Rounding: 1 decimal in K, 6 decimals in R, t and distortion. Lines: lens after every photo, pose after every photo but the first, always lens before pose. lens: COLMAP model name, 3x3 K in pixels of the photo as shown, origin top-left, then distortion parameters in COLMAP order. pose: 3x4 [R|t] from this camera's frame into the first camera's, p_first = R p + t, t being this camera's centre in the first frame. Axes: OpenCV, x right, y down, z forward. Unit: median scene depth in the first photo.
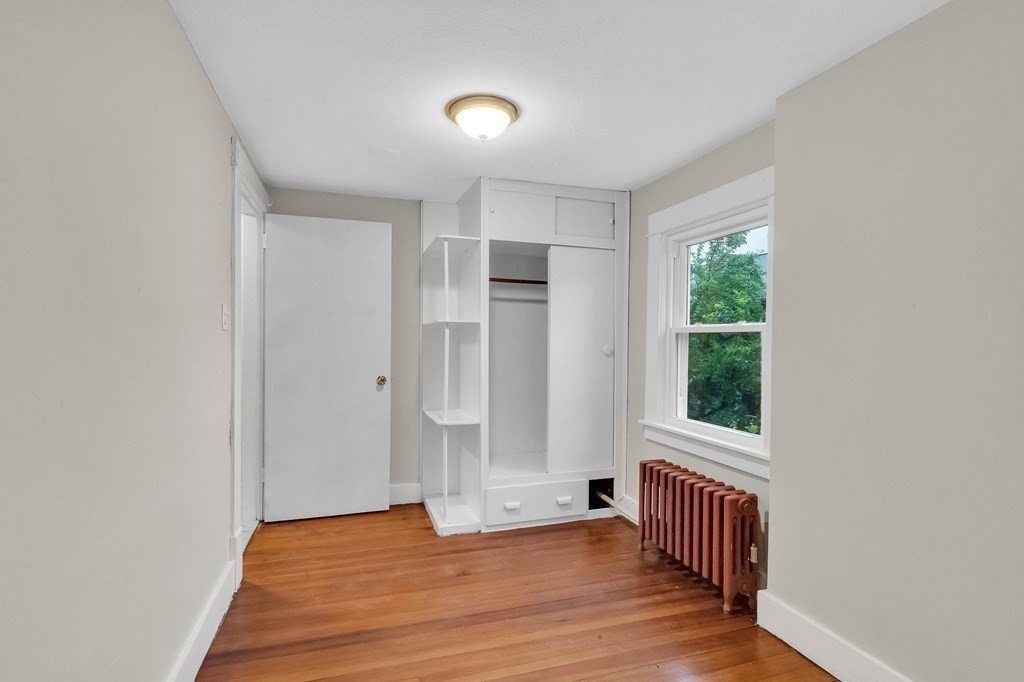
lens RADIAL K [[479.2, 0, 510.1], [0, 479.2, 353.1], [0, 0, 1]] dist [0.000776, -0.000083]
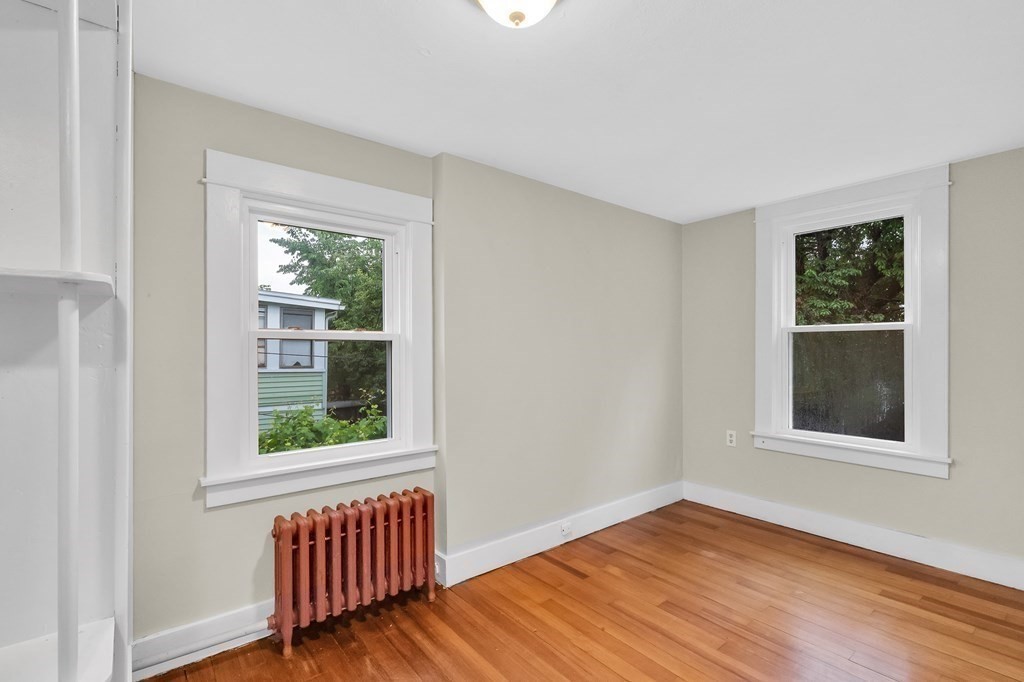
lens RADIAL K [[474.4, 0, 516.9], [0, 474.4, 349.3], [0, 0, 1]] dist [-0.002249, 0.000057]
pose [[-0.370212, -0.007466, 0.928917, -0.440706], [0.022065, 0.999615, 0.016828, -0.026833], [-0.928685, 0.026727, -0.369905, 0.874992]]
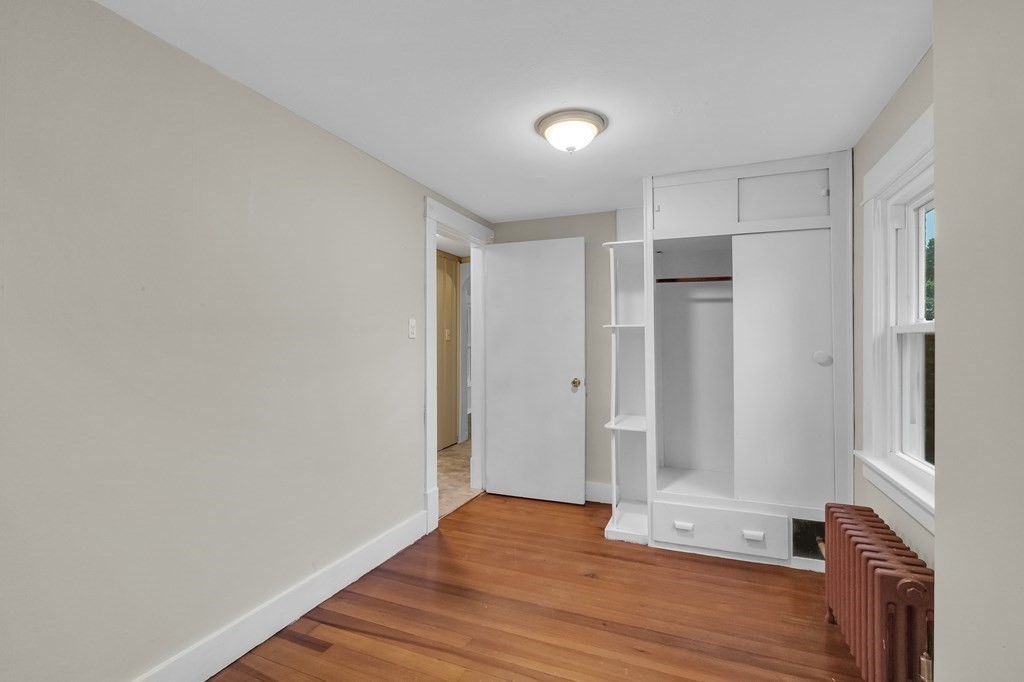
lens RADIAL K [[474.4, 0, 516.9], [0, 474.4, 349.3], [0, 0, 1]] dist [-0.002249, 0.000057]
pose [[0.773121, 0.000374, -0.634259, 0.343363], [-0.013153, 0.999794, -0.015443, 0.000037], [0.634123, 0.020282, 0.772966, 0.096189]]
